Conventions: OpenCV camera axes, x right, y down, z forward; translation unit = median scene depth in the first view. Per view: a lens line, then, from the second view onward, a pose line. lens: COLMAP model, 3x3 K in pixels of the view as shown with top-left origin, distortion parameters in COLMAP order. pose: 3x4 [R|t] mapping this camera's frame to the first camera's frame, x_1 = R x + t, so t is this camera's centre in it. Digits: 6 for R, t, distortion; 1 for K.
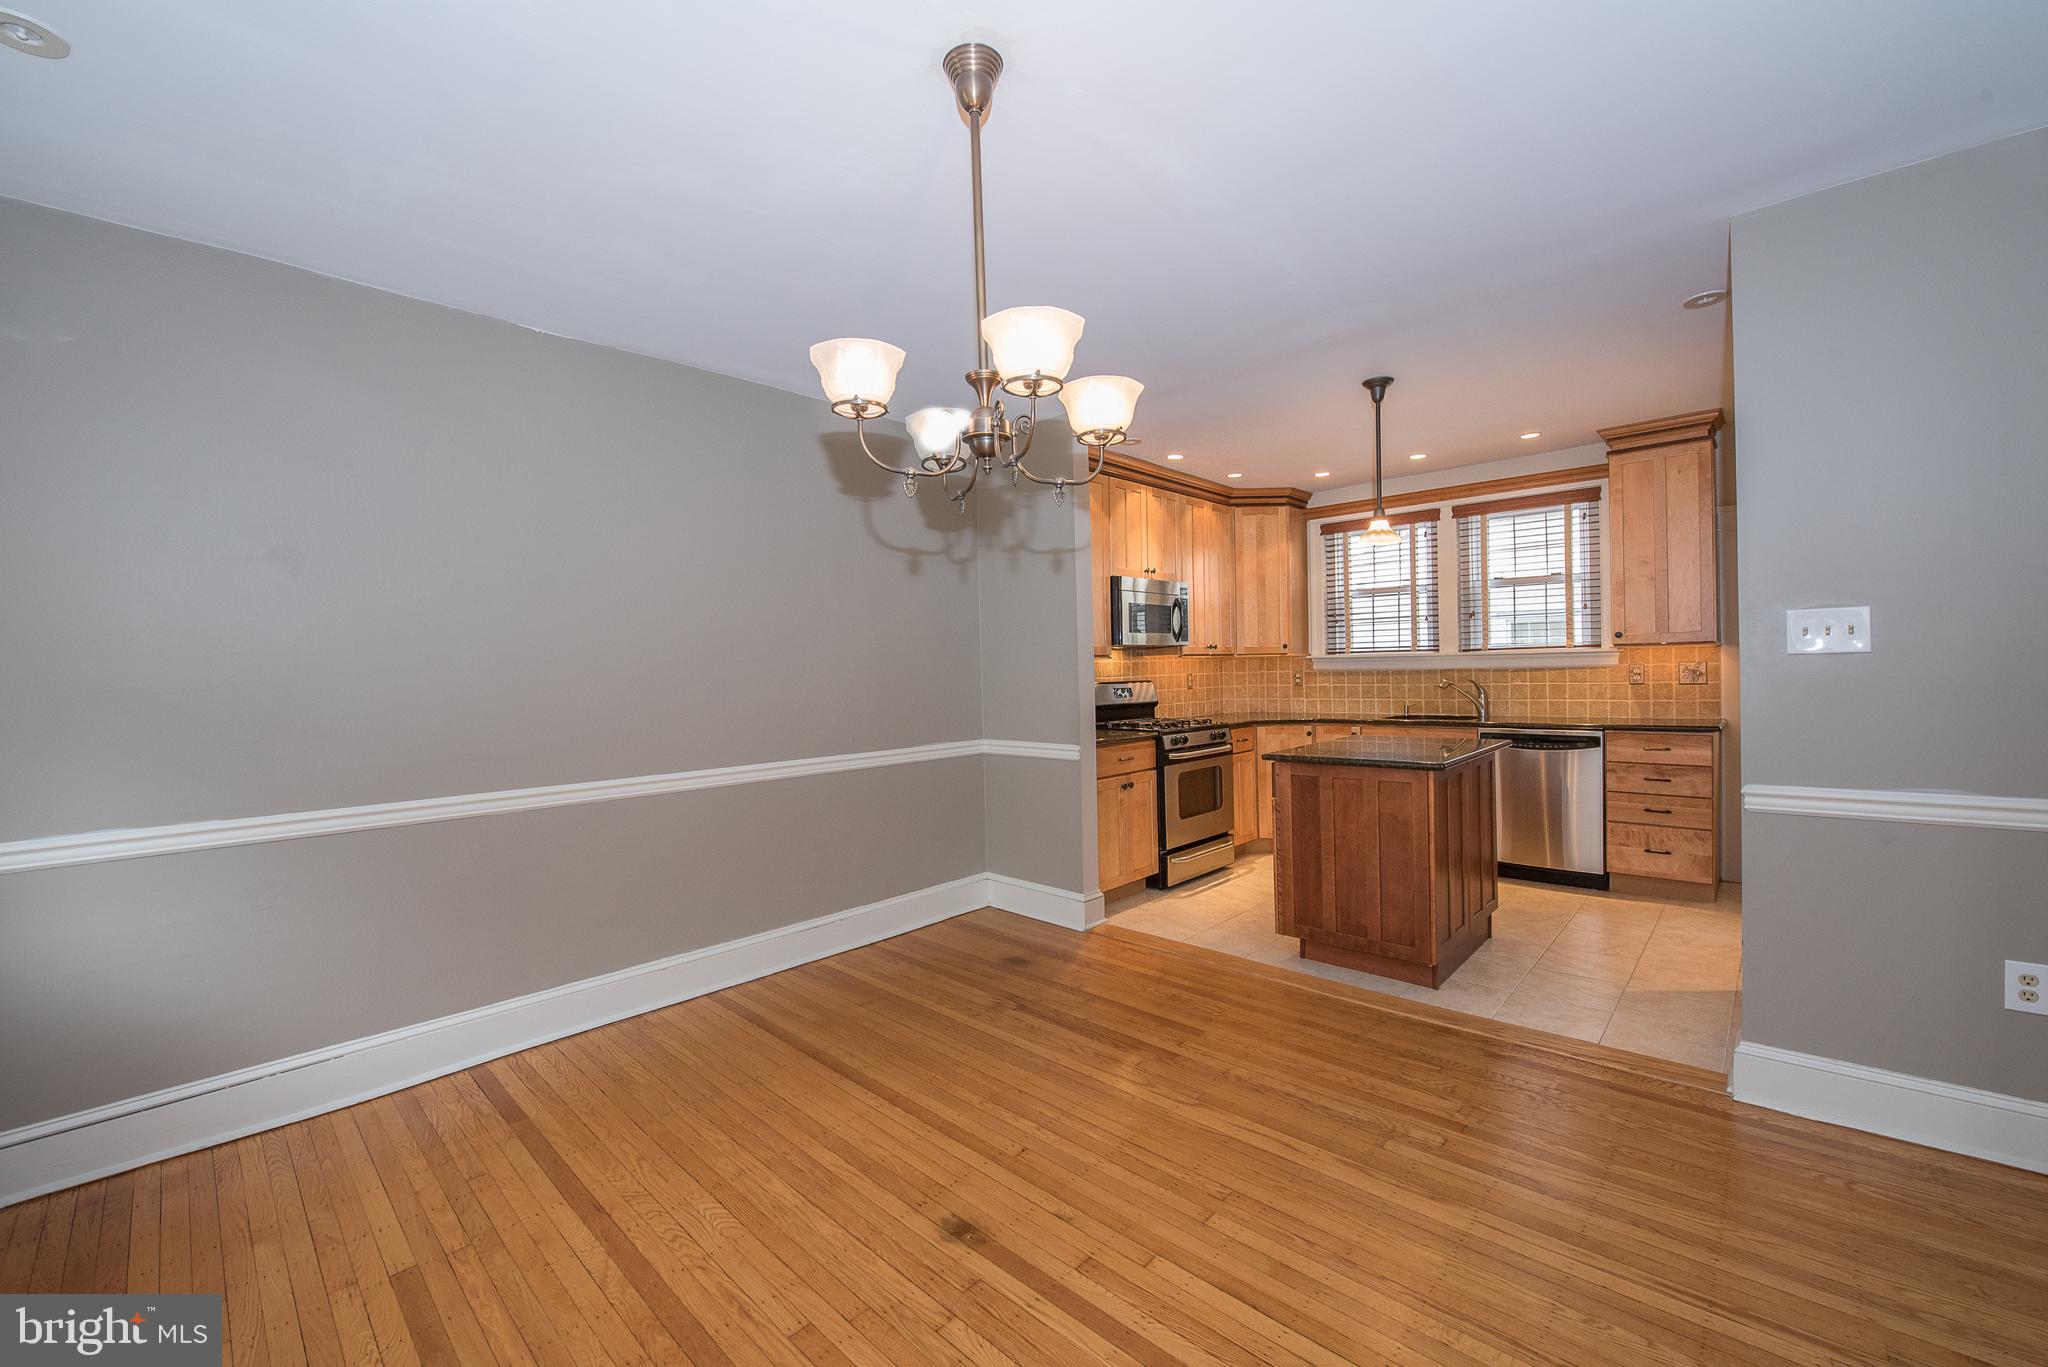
lens RADIAL K [[811.4, 0, 1020.4], [0, 811.4, 683.1], [0, 0, 1]] dist [-0.016160, -0.002436]
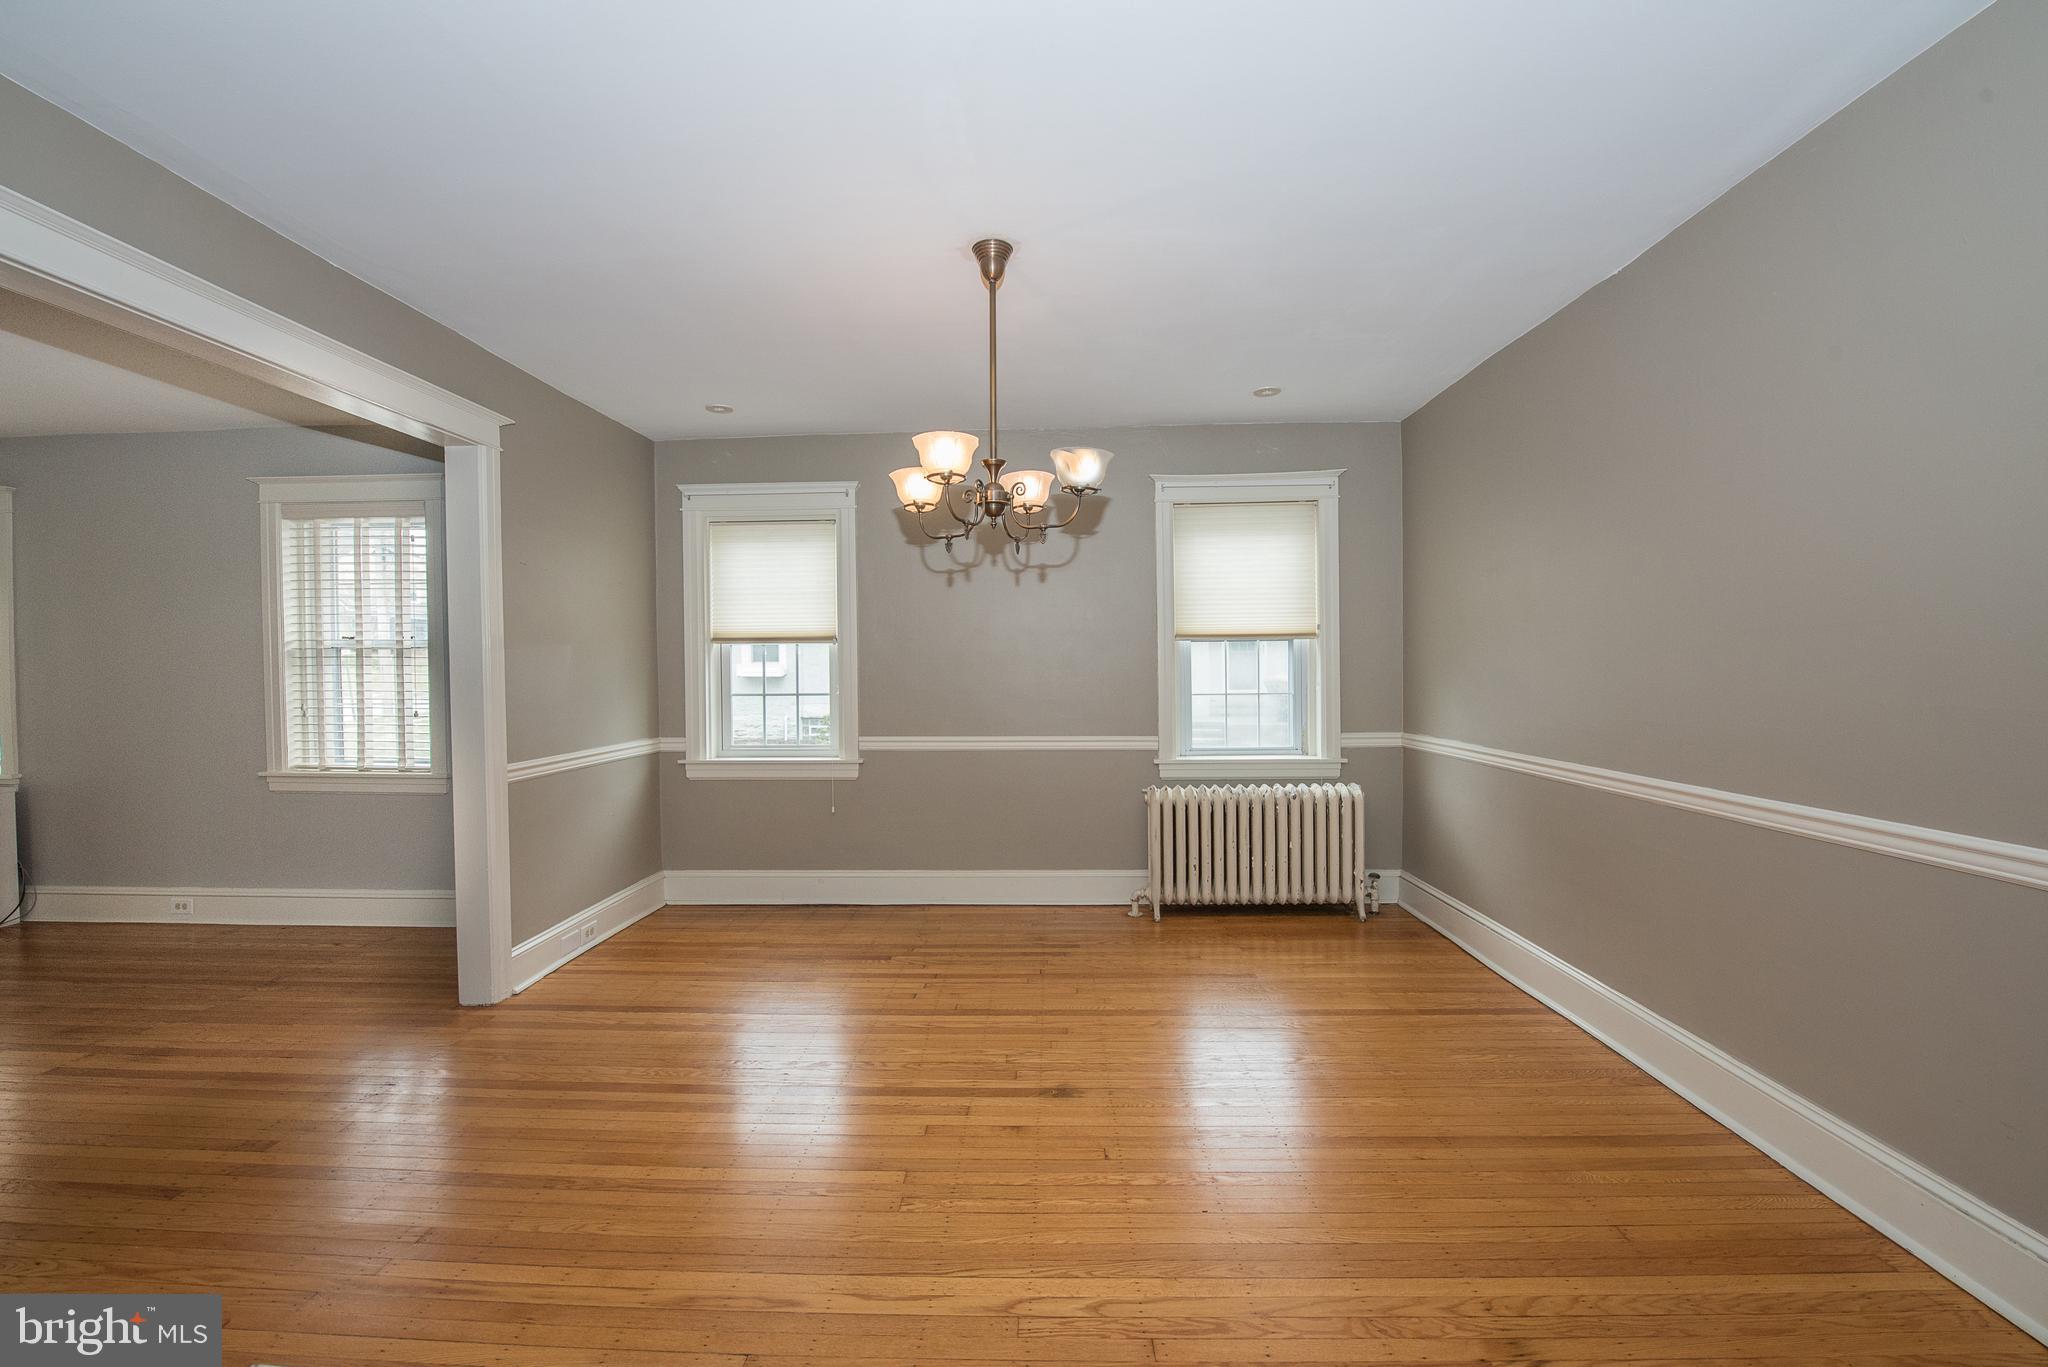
lens RADIAL K [[811.4, 0, 1020.4], [0, 811.4, 683.1], [0, 0, 1]] dist [-0.016160, -0.002436]
pose [[-0.747207, 0.041334, -0.663305, 0.322770], [0.016024, 0.998894, 0.044196, -0.014888], [0.664398, 0.022395, -0.747043, 0.757746]]
